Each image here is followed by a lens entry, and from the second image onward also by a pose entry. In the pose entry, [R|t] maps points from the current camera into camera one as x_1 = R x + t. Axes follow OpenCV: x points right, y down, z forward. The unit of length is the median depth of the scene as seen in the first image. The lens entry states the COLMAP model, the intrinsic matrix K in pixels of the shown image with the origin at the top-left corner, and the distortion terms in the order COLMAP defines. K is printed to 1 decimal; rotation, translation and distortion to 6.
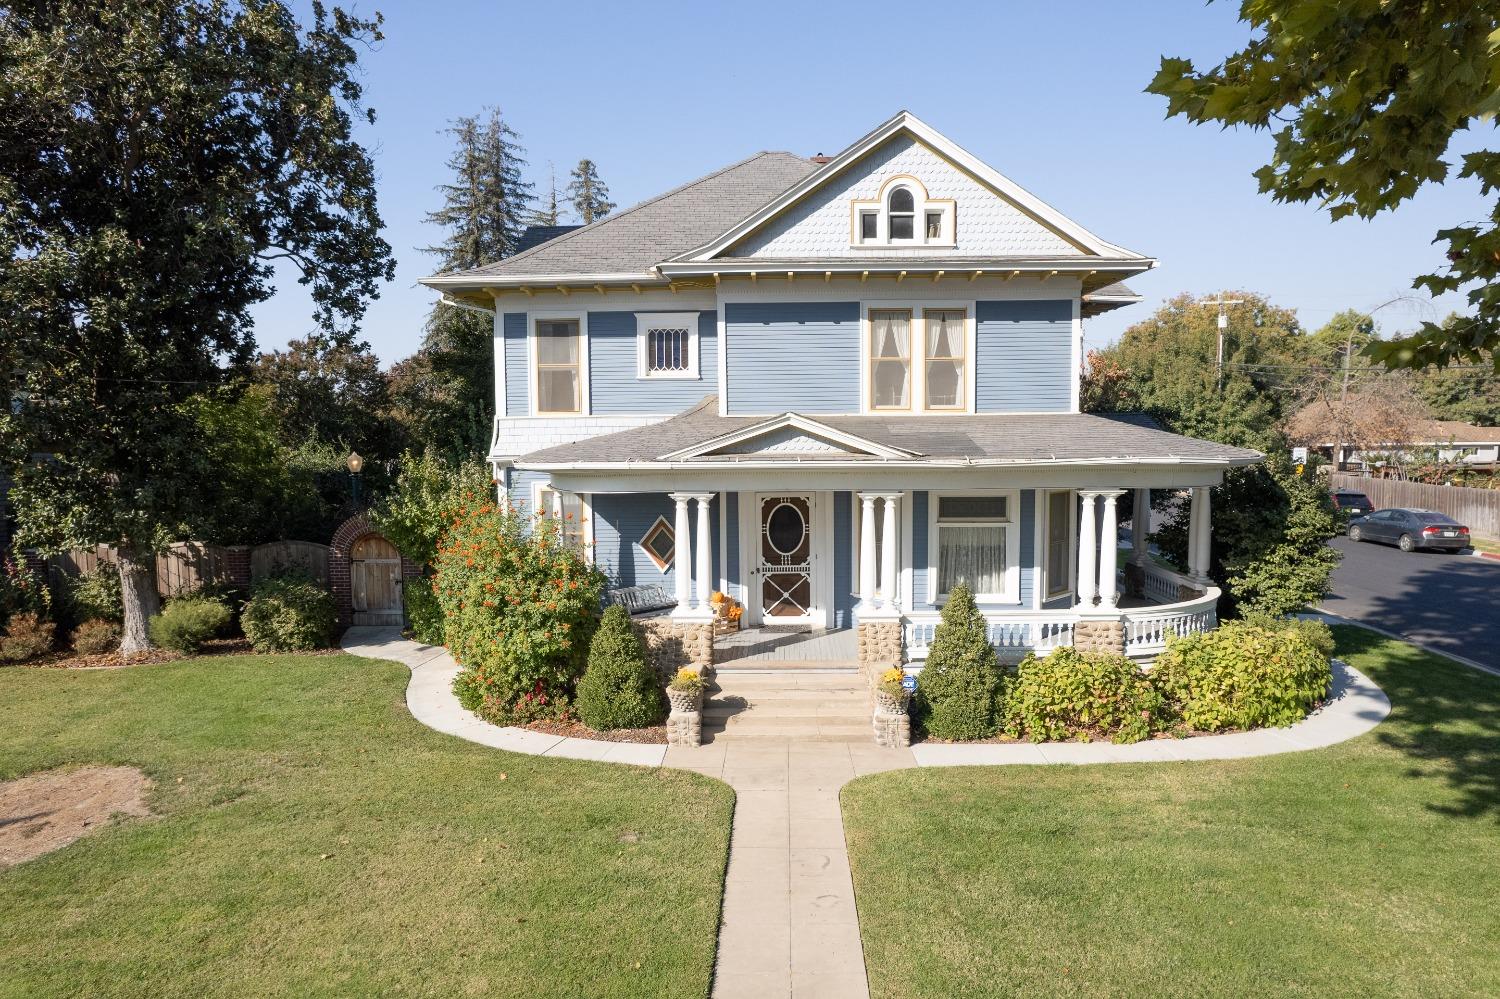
lens RADIAL K [[962.2, 0, 749.4], [0, 962.2, 505.7], [0, 0, 1]] dist [-0.078557, 0.072593]
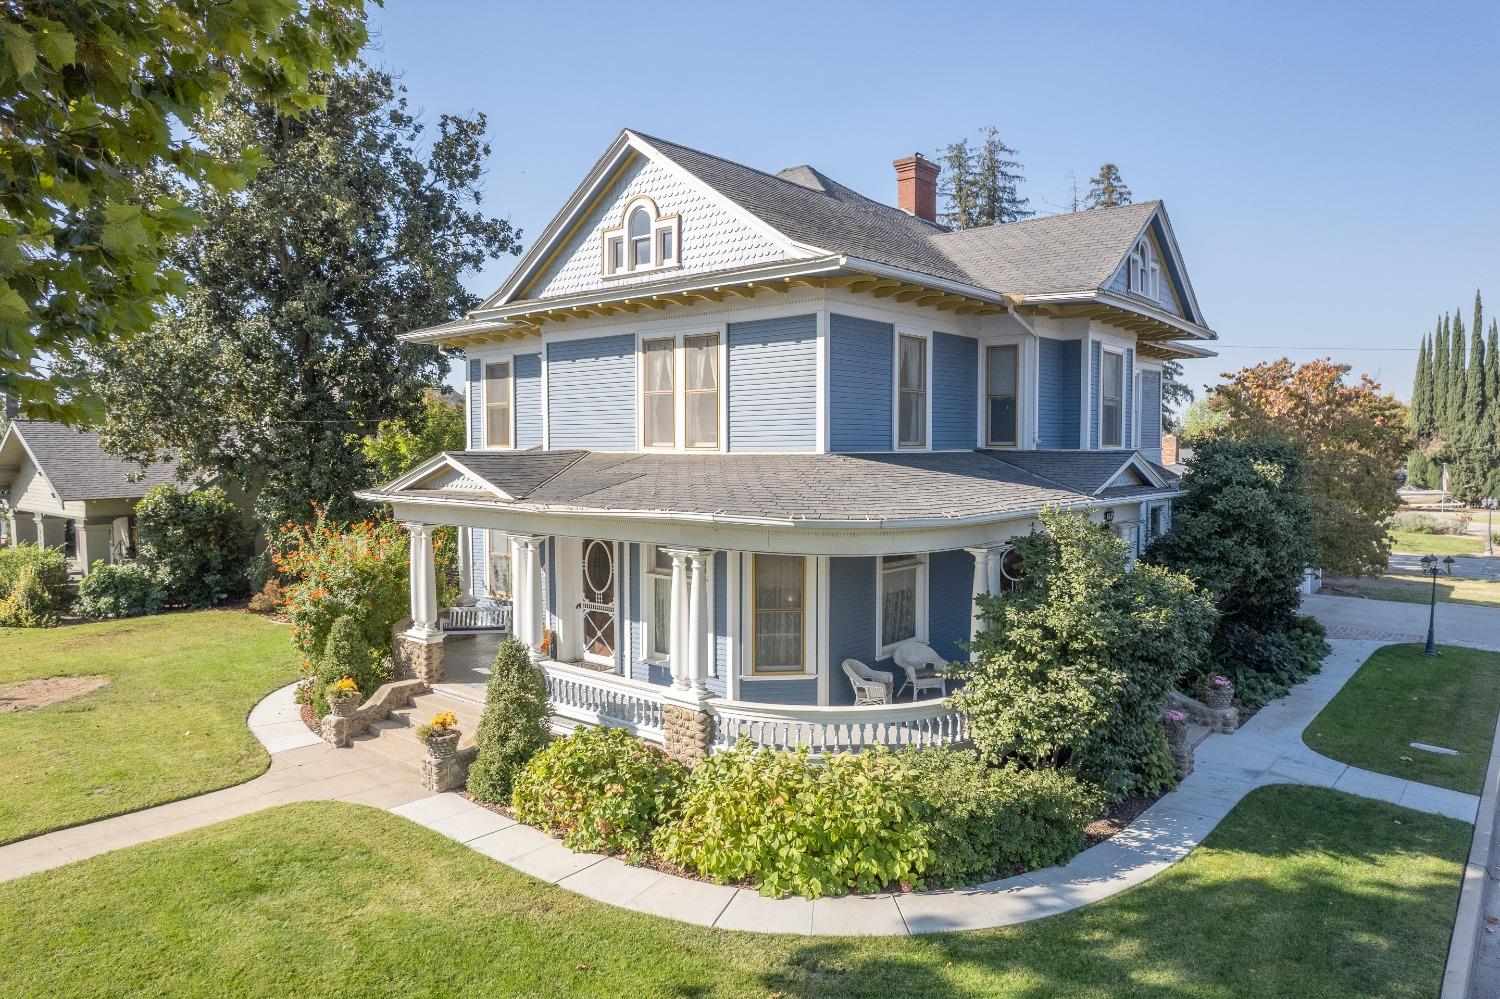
lens RADIAL K [[970.5, 0, 758.2], [0, 970.5, 511.2], [0, 0, 1]] dist [-0.079436, 0.073241]
pose [[0.785566, 0.052739, -0.616526, 0.807423], [-0.061168, 0.998100, 0.007441, -0.052087], [0.615747, 0.031866, 0.787300, 0.327721]]
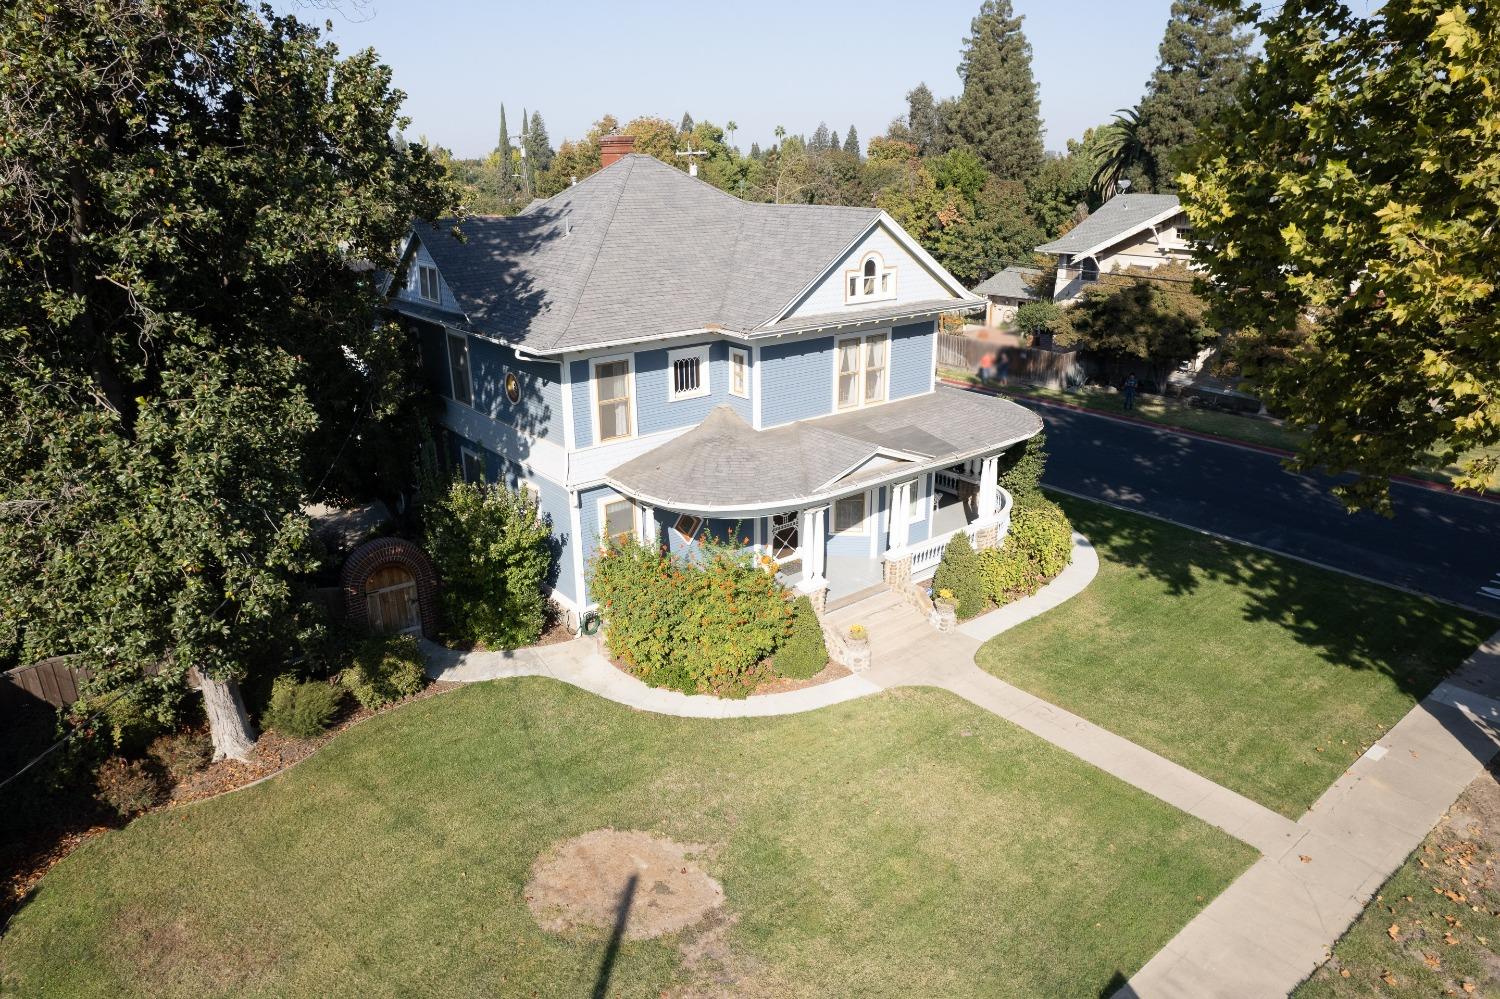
lens RADIAL K [[962.2, 0, 749.4], [0, 962.2, 505.7], [0, 0, 1]] dist [-0.078557, 0.072593]
pose [[0.761554, -0.215860, 0.611098, -0.892348], [0.058215, 0.961876, 0.267218, -0.355645], [-0.645482, -0.167926, 0.745086, -0.010313]]
